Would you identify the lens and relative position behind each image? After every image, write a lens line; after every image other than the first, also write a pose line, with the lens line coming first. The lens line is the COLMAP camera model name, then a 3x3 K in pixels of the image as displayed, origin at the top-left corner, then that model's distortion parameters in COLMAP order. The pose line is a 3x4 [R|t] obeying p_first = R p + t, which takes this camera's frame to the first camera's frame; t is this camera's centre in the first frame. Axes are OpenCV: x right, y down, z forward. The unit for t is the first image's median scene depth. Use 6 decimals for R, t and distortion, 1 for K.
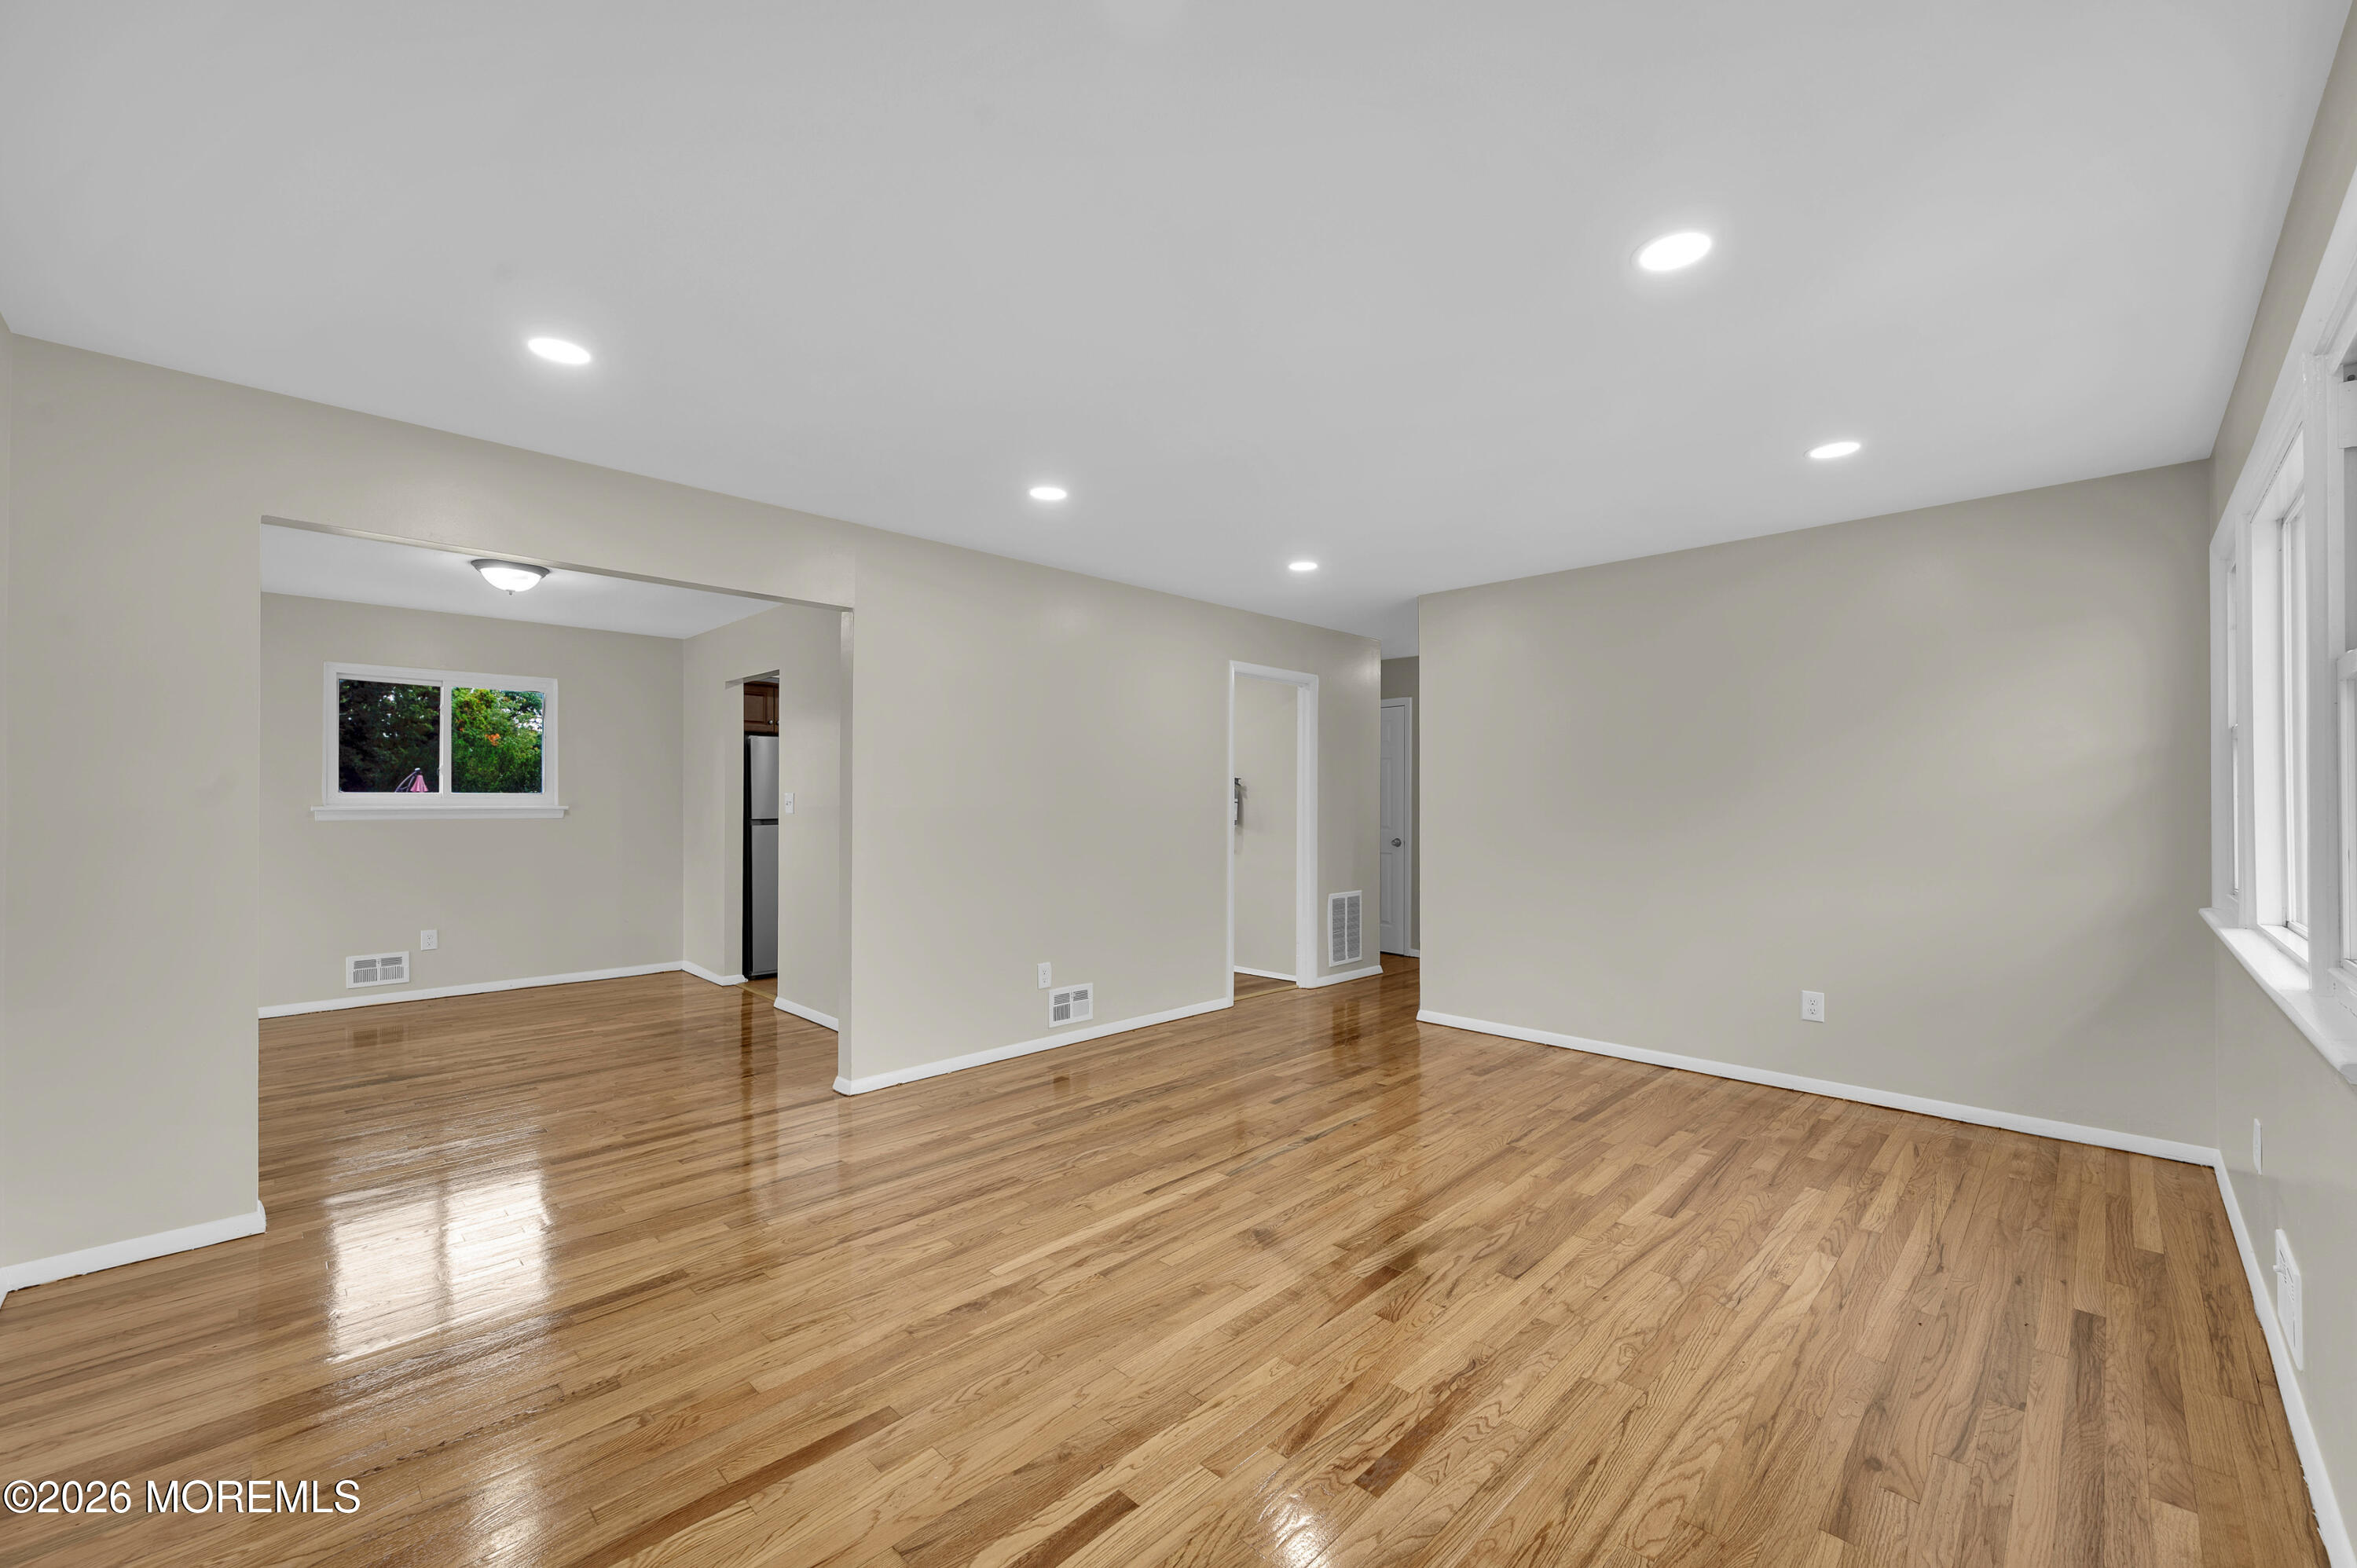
lens RADIAL K [[941.4, 0, 1156.5], [0, 941.4, 786.8], [0, 0, 1]] dist [0.001085, -0.001542]
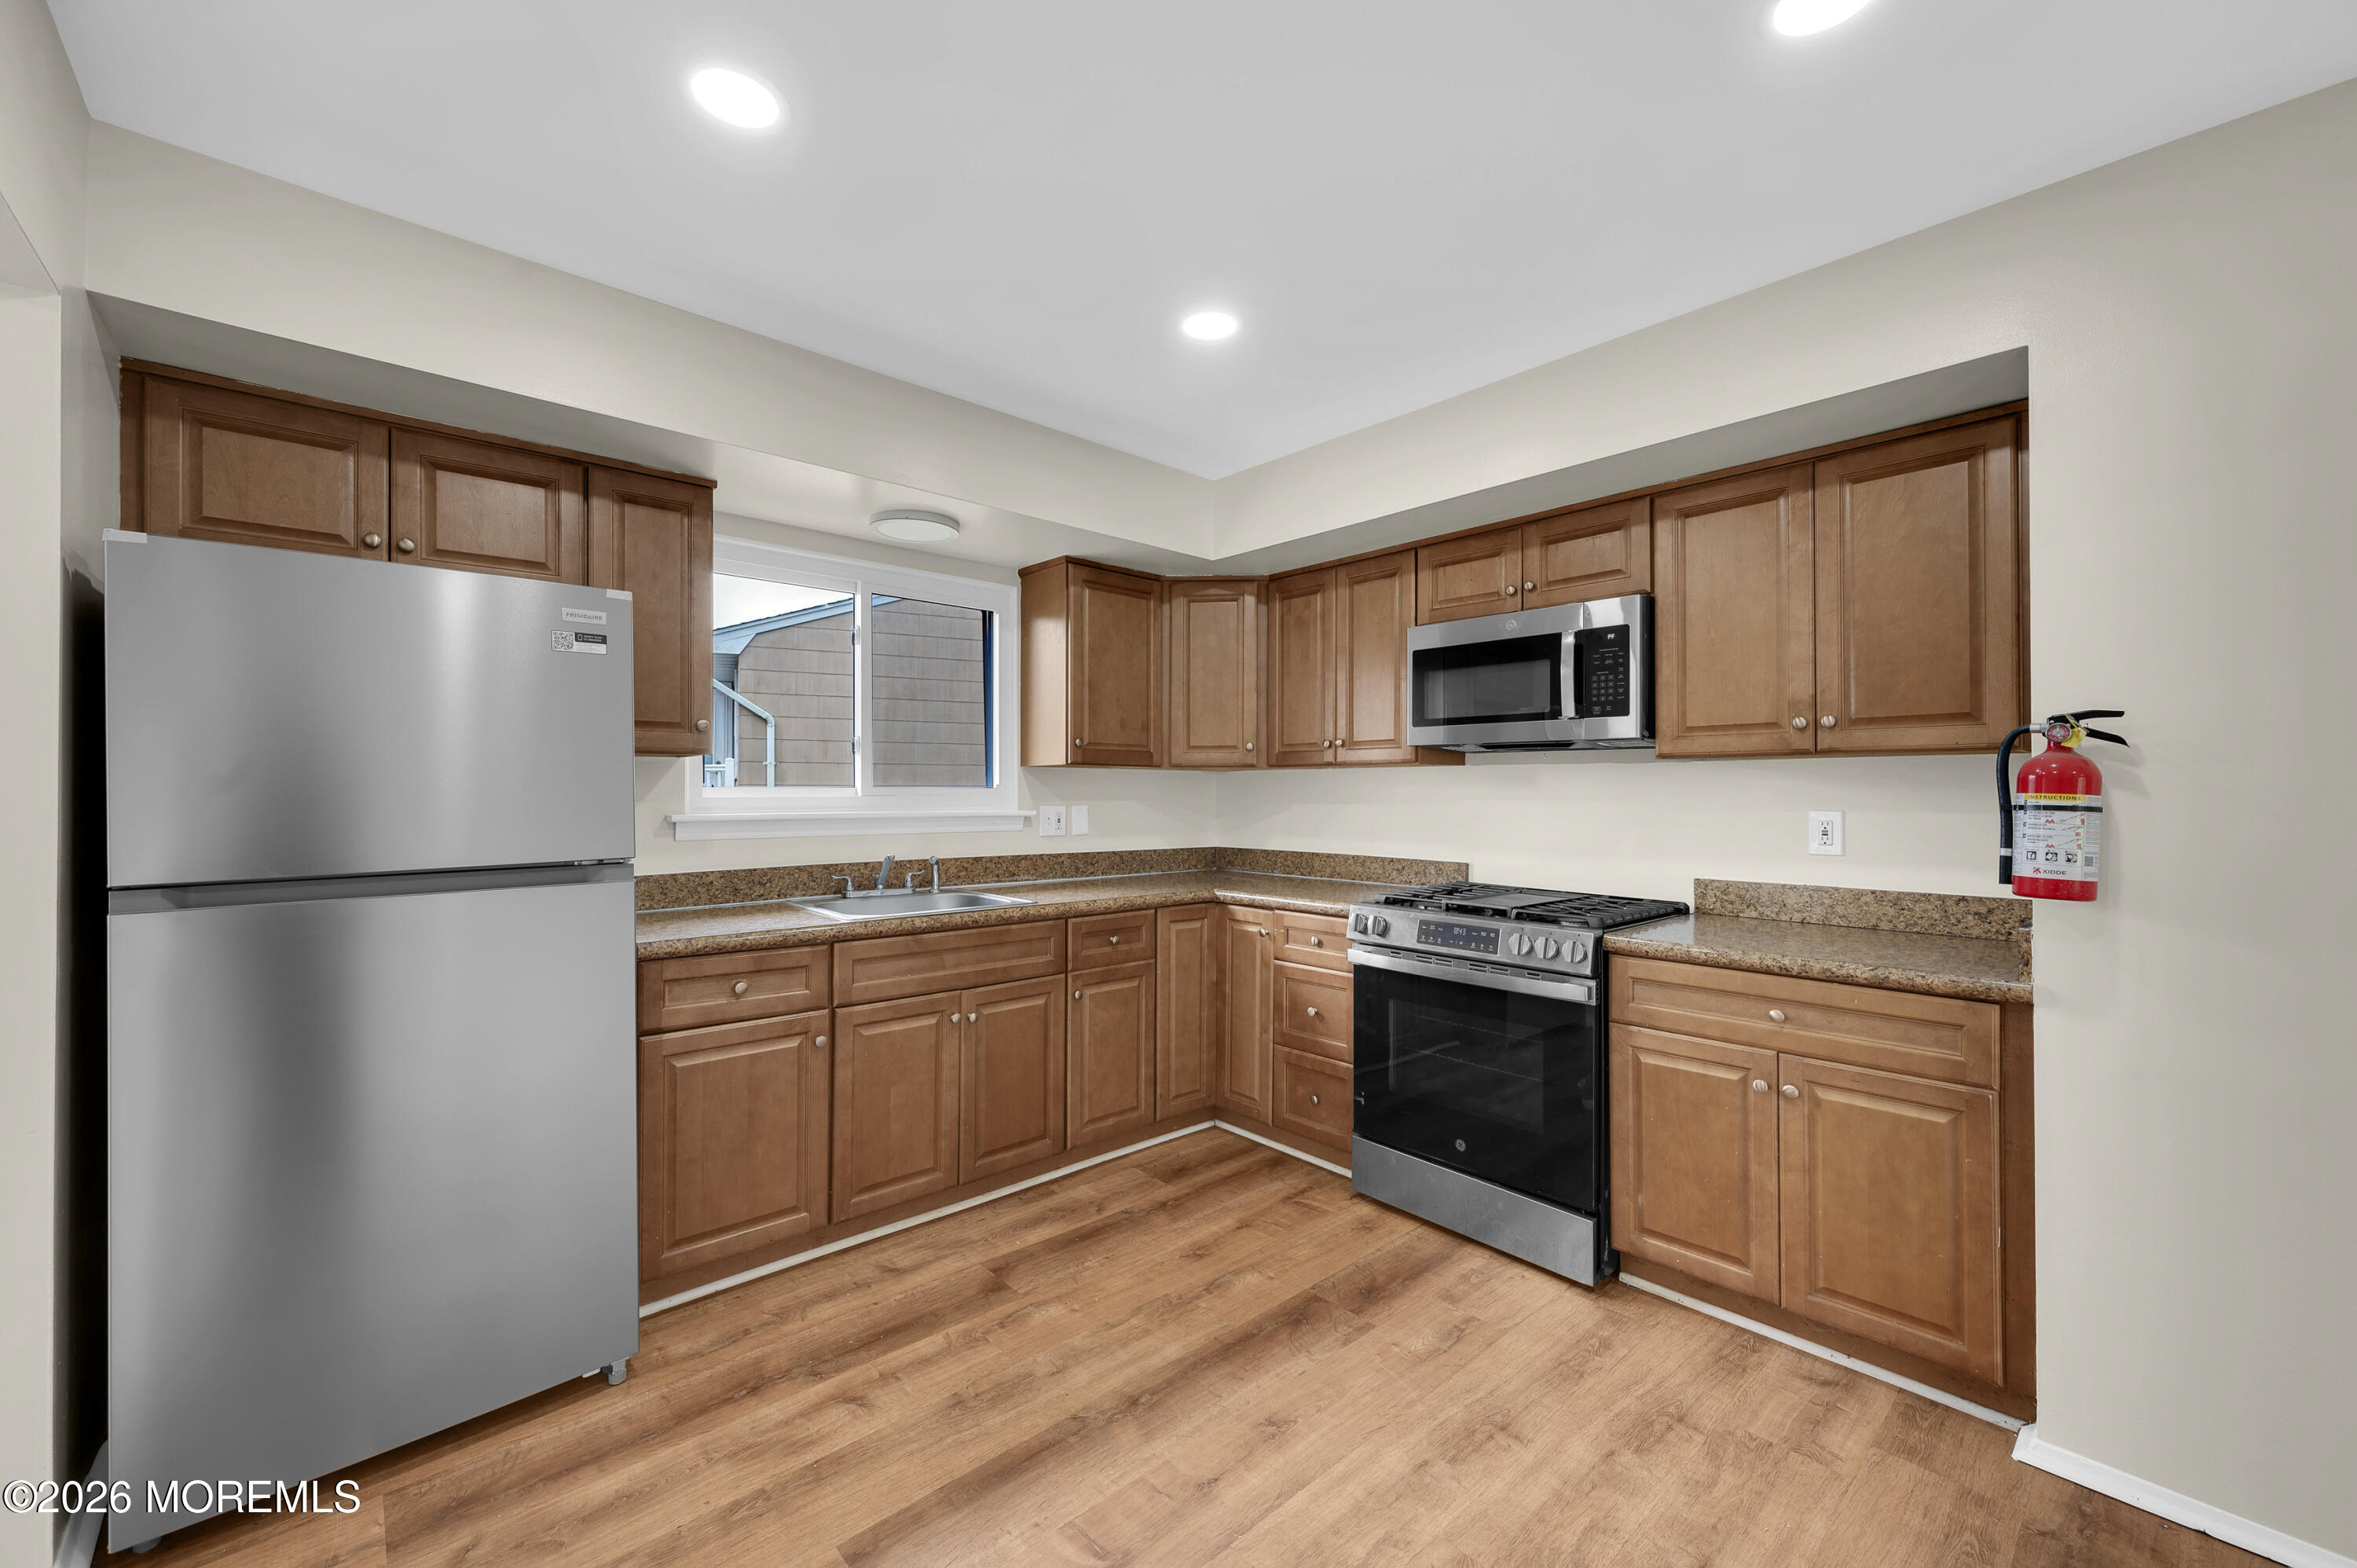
lens RADIAL K [[912.6, 0, 1173.6], [0, 912.6, 788.0], [0, 0, 1]] dist [-0.002440, -0.000010]
pose [[0.999633, 0.000534, -0.027071, -0.287756], [-0.000315, 0.999967, 0.008091, 0.012745], [0.027075, -0.008079, 0.999601, 1.398510]]
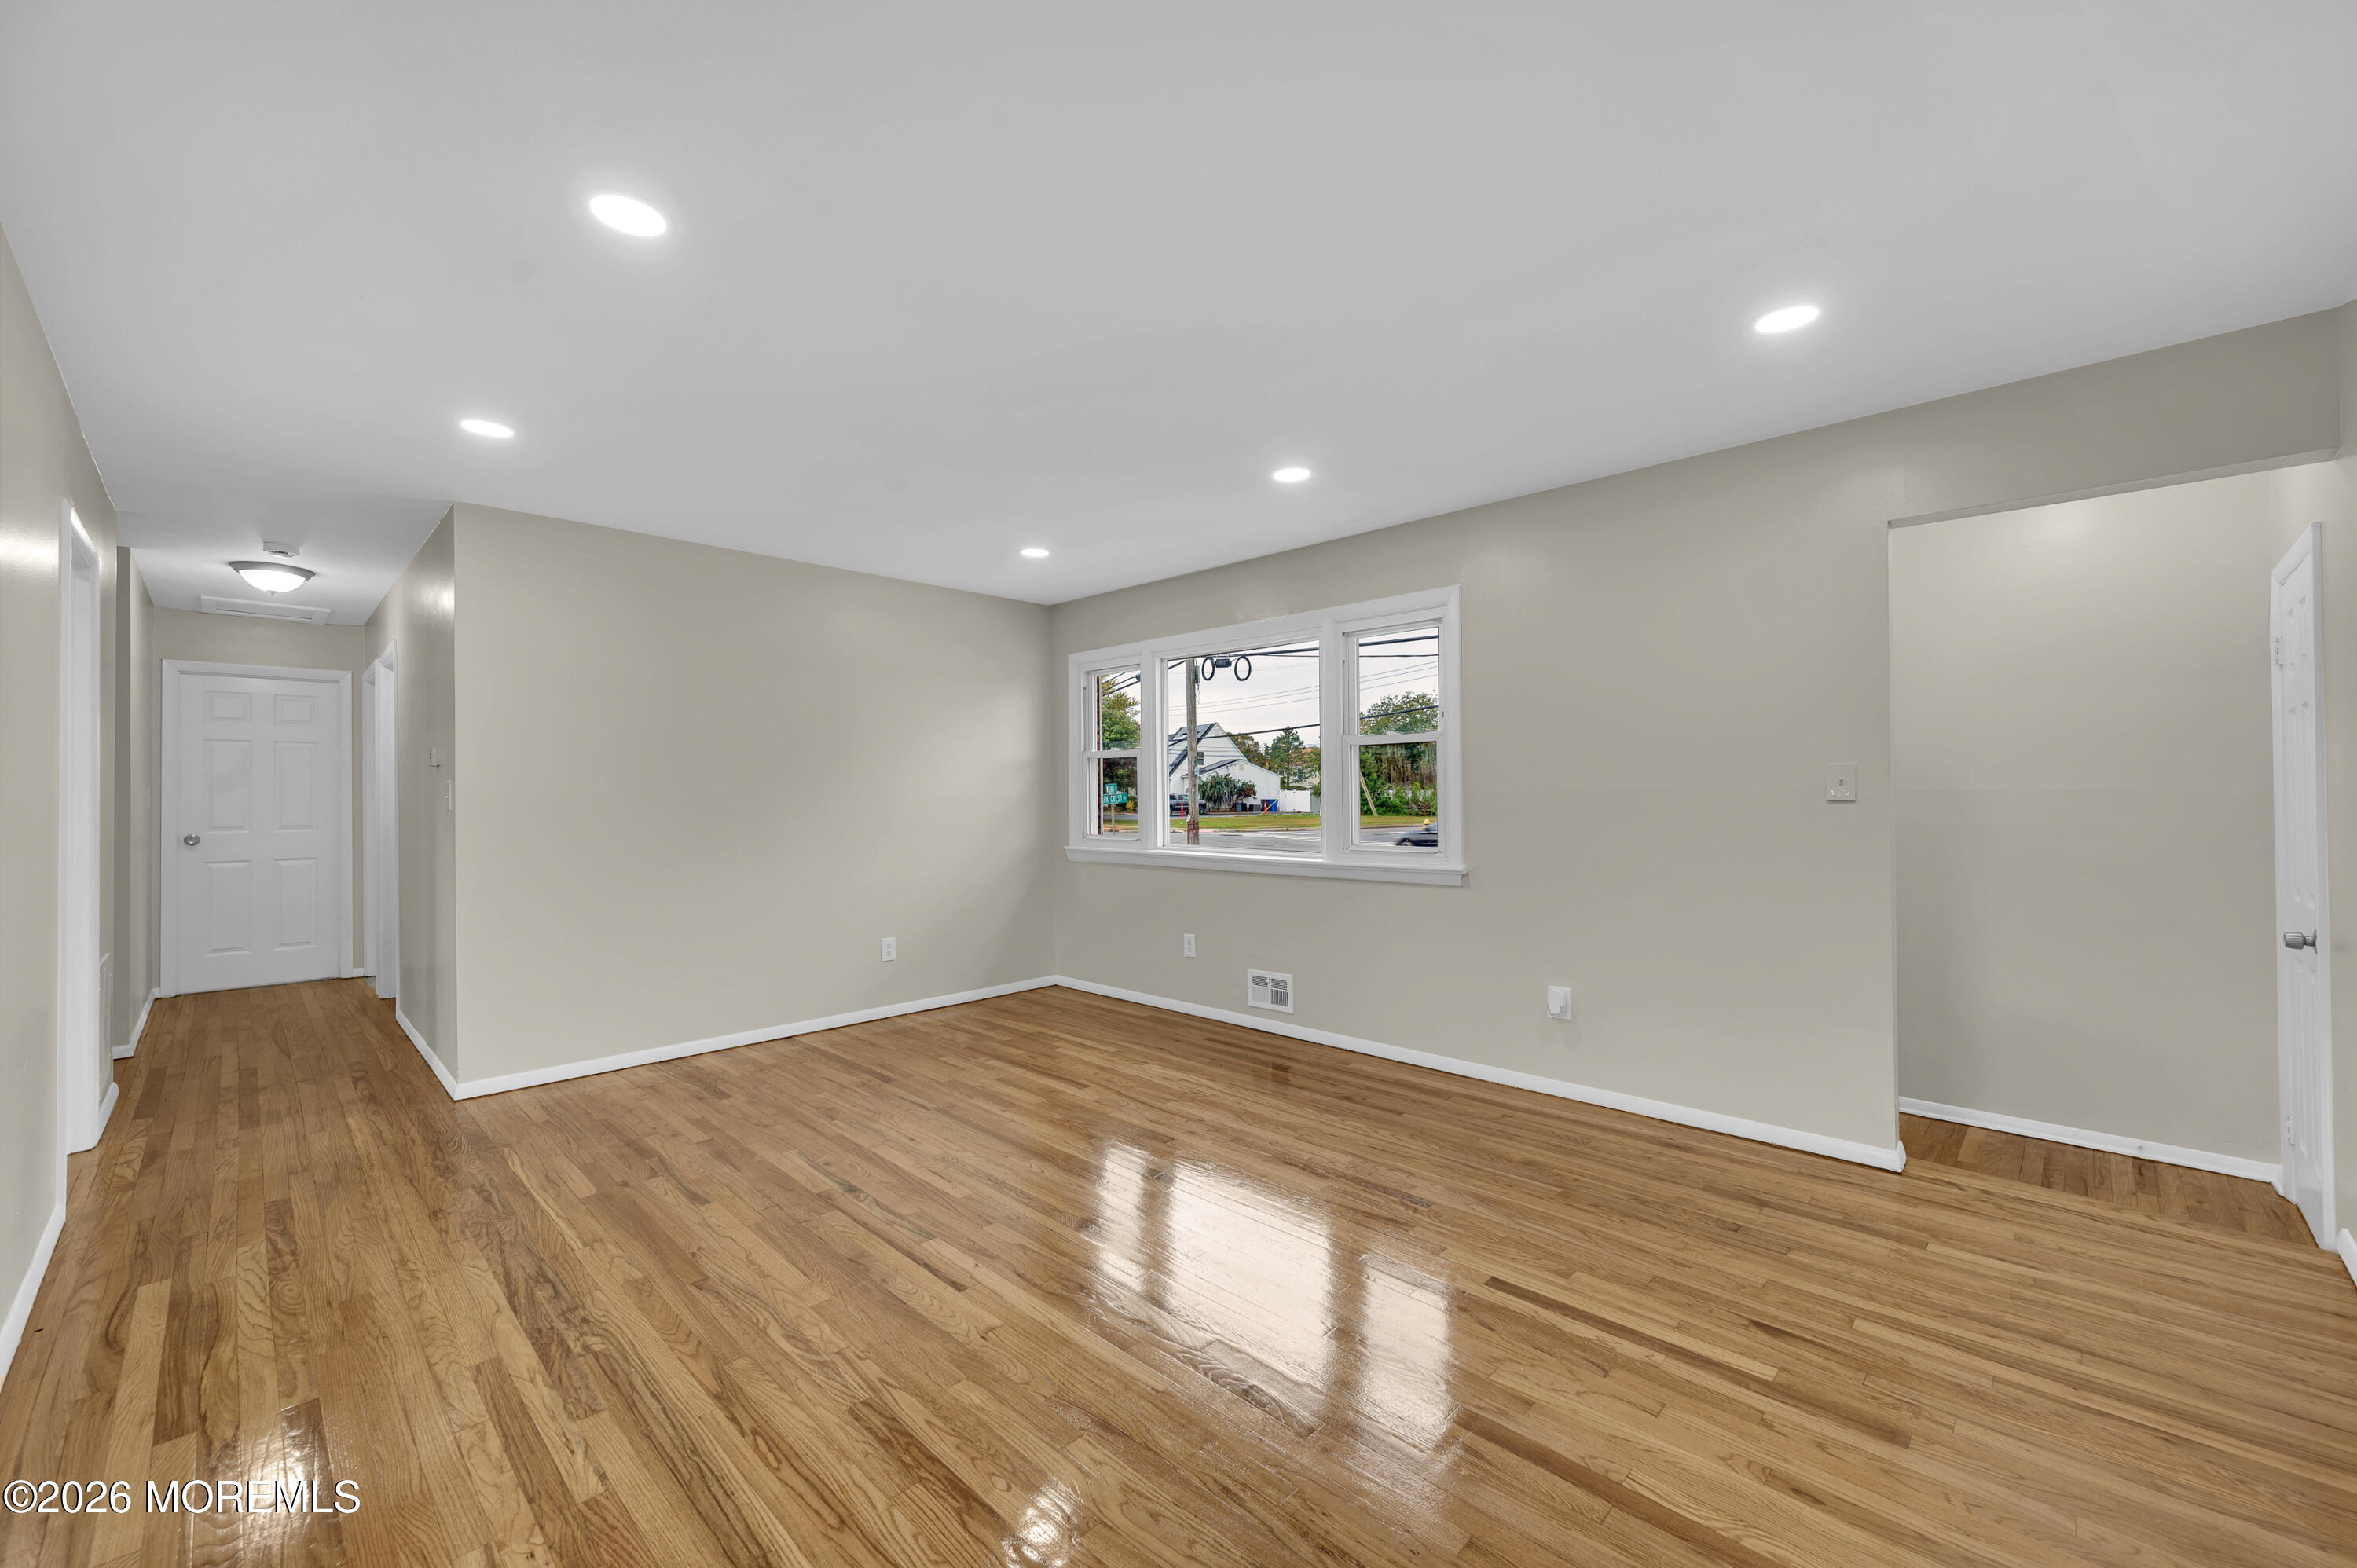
lens RADIAL K [[941.4, 0, 1187.0], [0, 941.4, 791.6], [0, 0, 1]] dist [0.001085, -0.001542]
pose [[-0.027160, -0.001325, 0.999630, -0.650912], [-0.007995, 0.999967, 0.001108, 0.013955], [-0.999599, -0.007962, -0.027169, 0.685872]]
